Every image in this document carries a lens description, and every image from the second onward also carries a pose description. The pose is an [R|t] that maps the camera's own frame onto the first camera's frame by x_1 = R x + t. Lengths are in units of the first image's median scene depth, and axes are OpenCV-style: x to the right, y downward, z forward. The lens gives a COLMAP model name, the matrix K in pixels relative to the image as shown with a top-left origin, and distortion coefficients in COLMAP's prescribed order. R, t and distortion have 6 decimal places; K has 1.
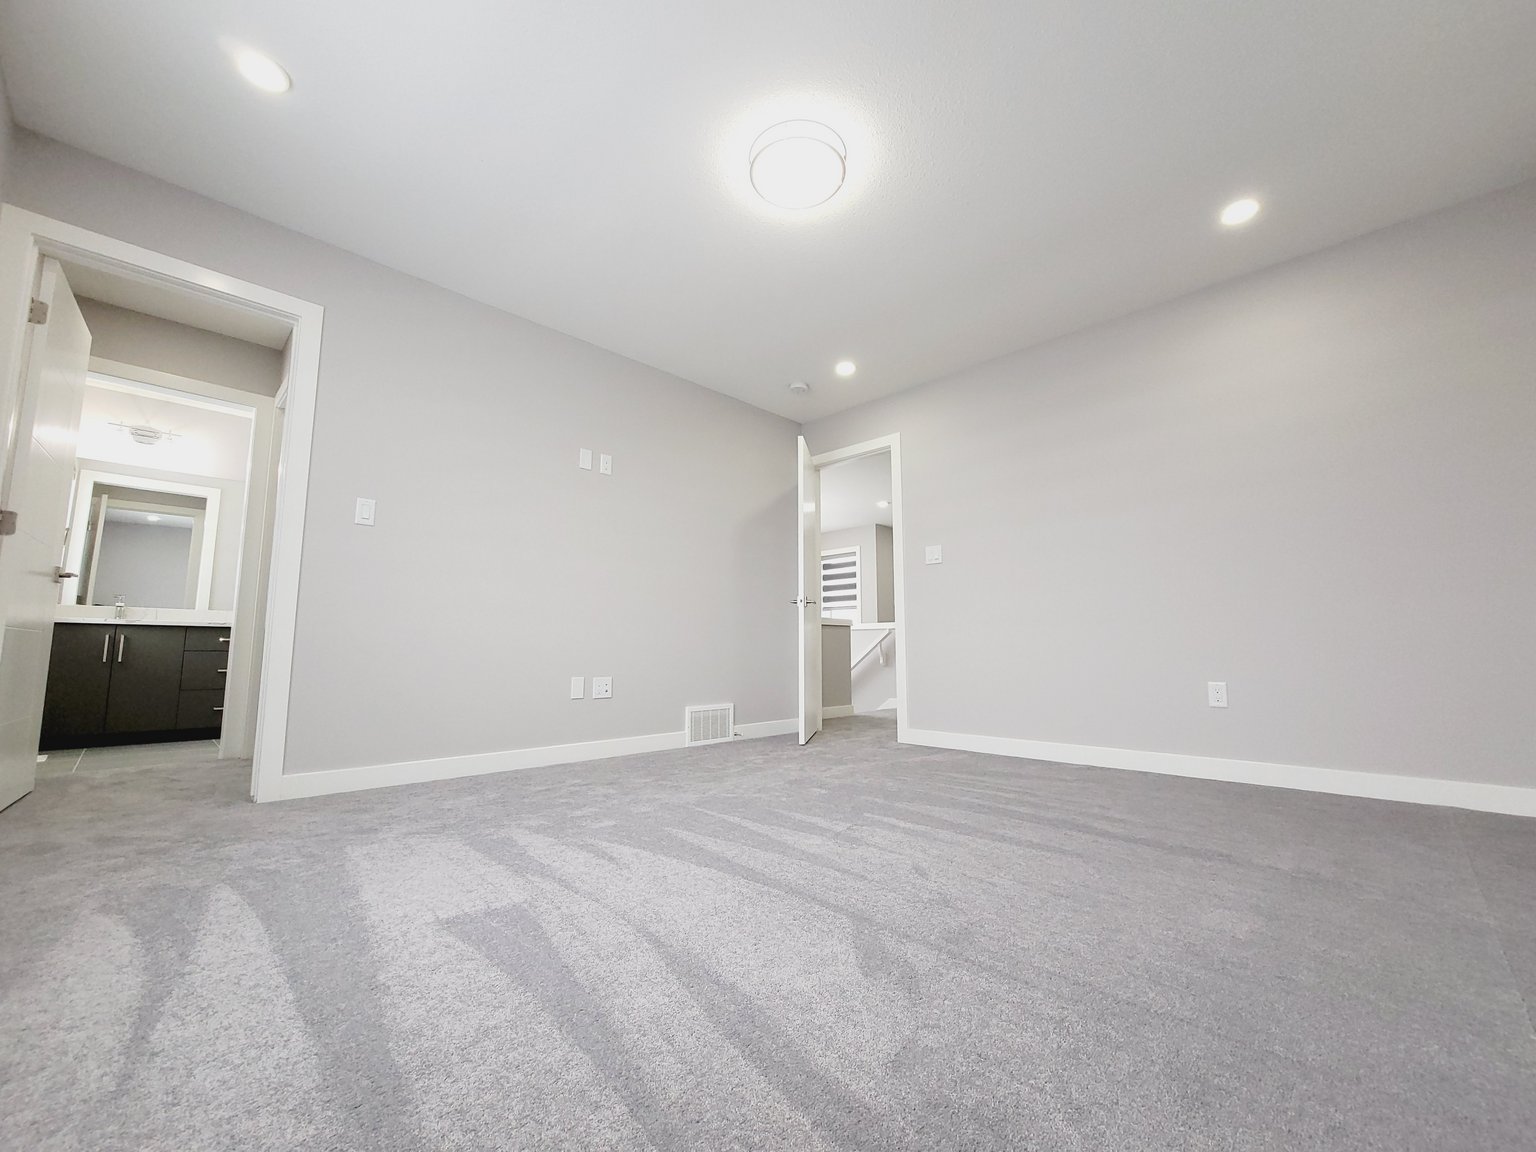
lens RADIAL K [[629.3, 0, 768.0], [0, 629.3, 576.0], [0, 0, 1]] dist [0.000835, 0.000450]
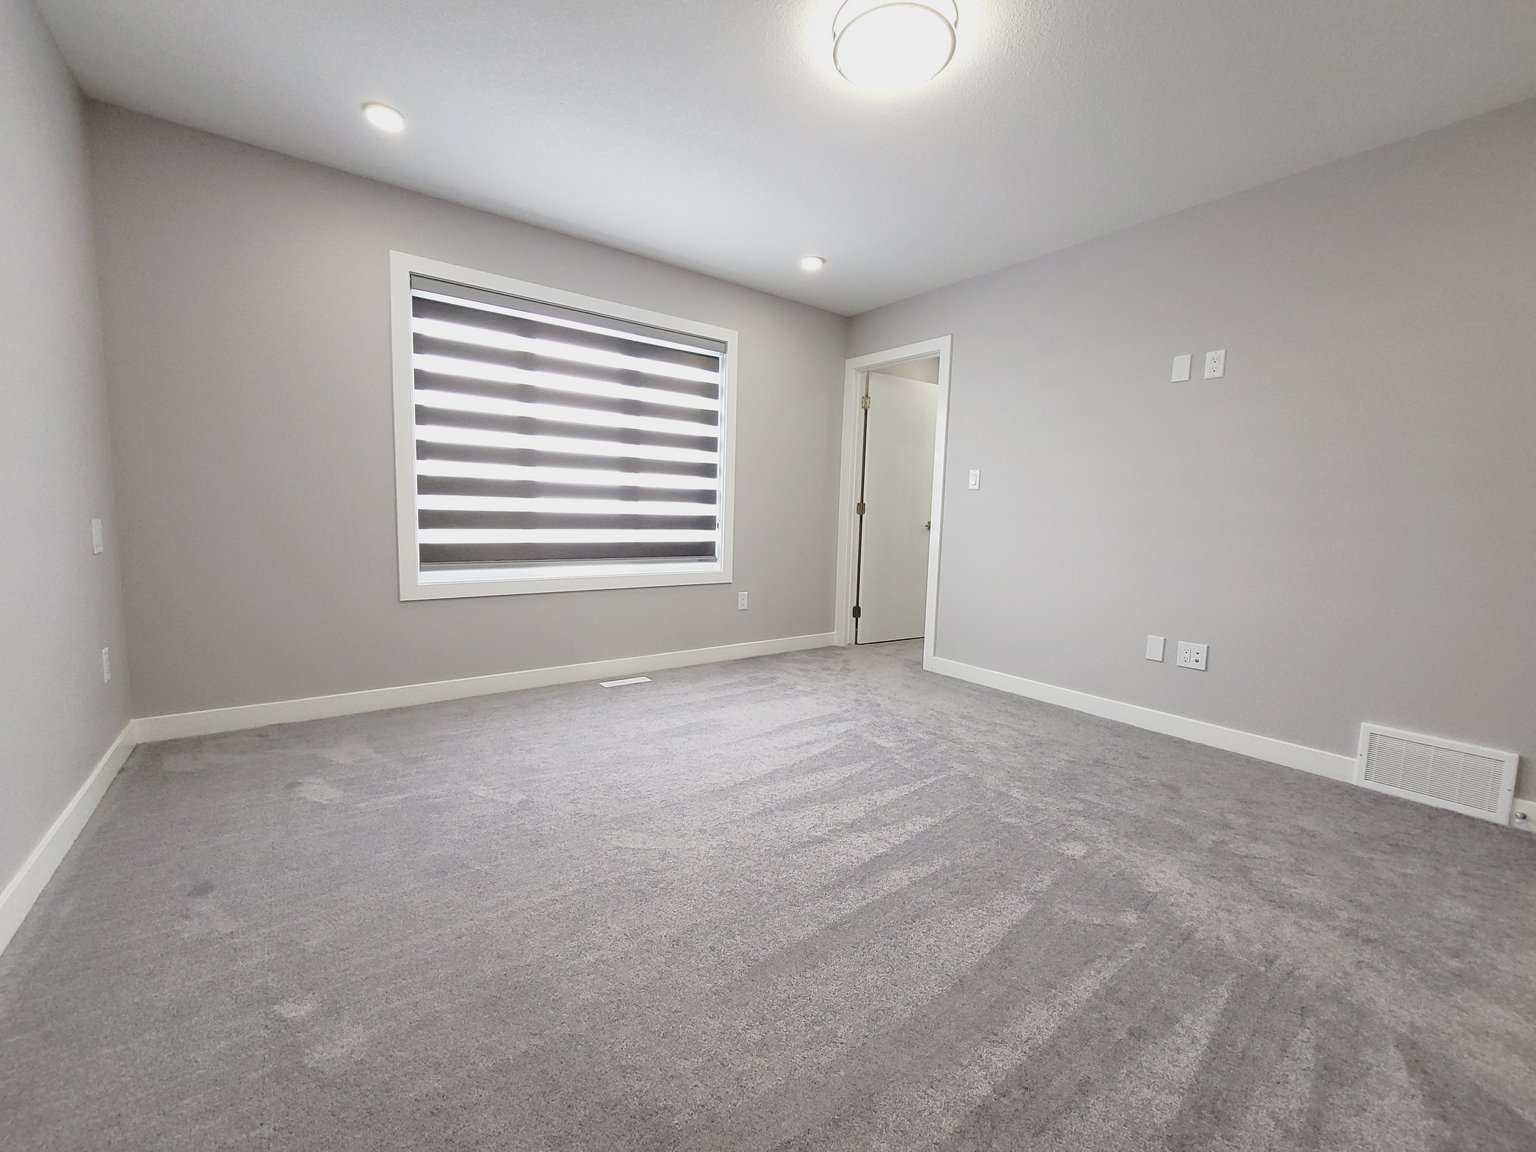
lens RADIAL K [[629.3, 0, 768.0], [0, 629.3, 576.0], [0, 0, 1]] dist [0.000835, 0.000450]
pose [[-0.135147, 0.090779, -0.986658, 0.755013], [0.089541, 0.992839, 0.079083, -0.045320], [0.986771, -0.077658, -0.142308, 0.745090]]
